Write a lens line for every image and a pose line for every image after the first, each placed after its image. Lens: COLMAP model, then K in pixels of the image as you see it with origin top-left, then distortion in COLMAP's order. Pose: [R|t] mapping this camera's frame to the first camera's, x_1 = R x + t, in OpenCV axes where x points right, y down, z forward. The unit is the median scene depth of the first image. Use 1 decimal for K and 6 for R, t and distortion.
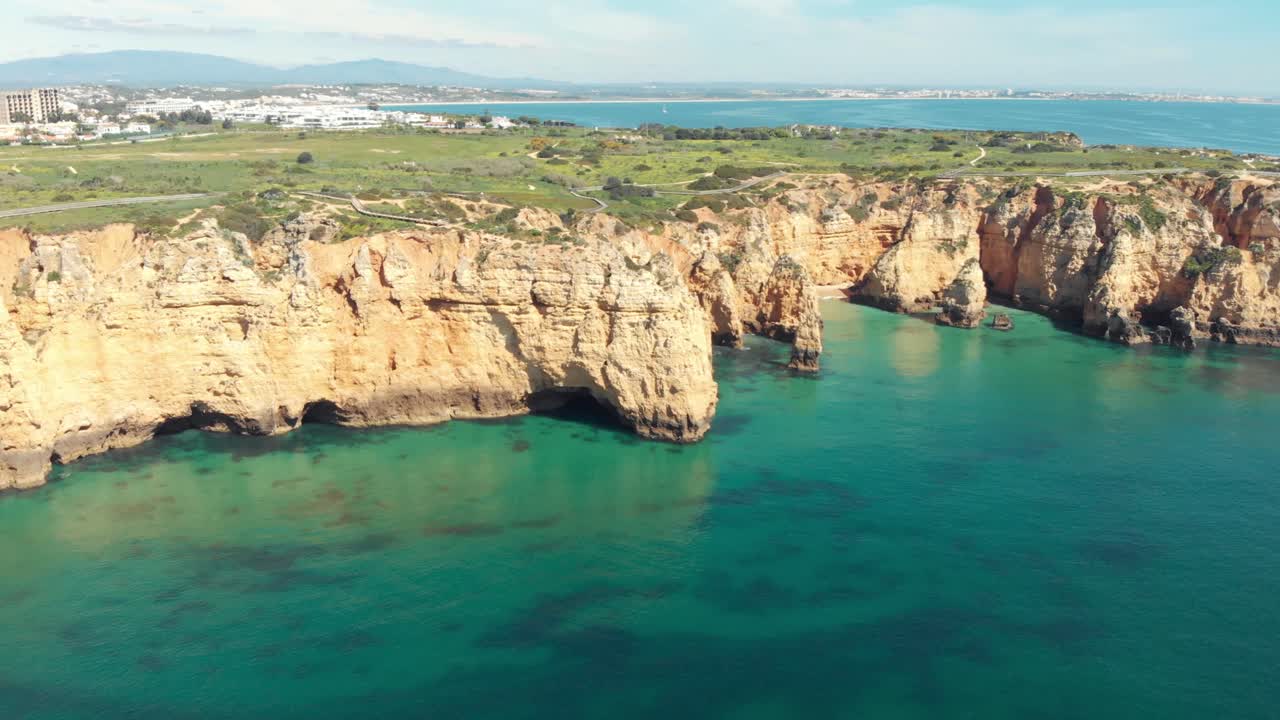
lens RADIAL K [[986.9, 0, 658.1], [0, 986.9, 373.5], [0, 0, 1]] dist [0.144389, -0.344146]
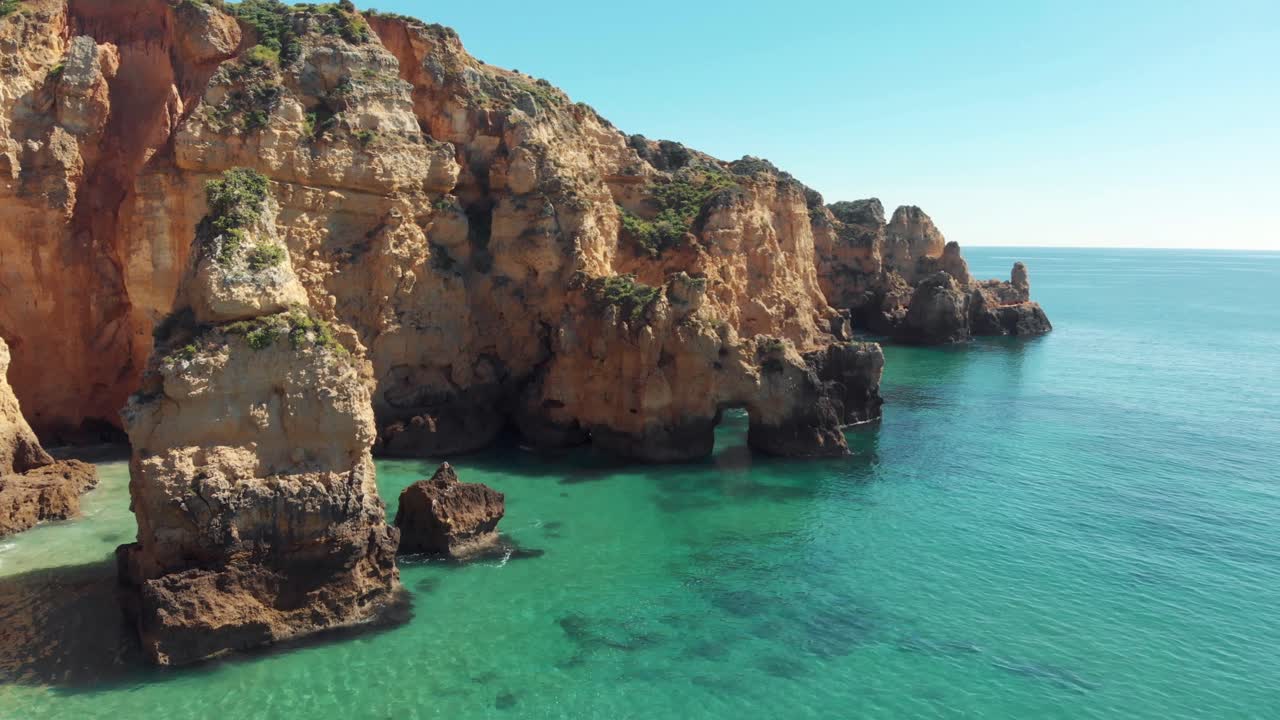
lens RADIAL K [[981.7, 0, 645.3], [0, 981.7, 369.4], [0, 0, 1]] dist [0.131140, -0.315181]
pose [[0.230052, -0.131481, 0.964256, 0.172710], [0.267552, 0.961195, 0.067231, -0.077067], [-0.935677, 0.242522, 0.256302, 0.881122]]
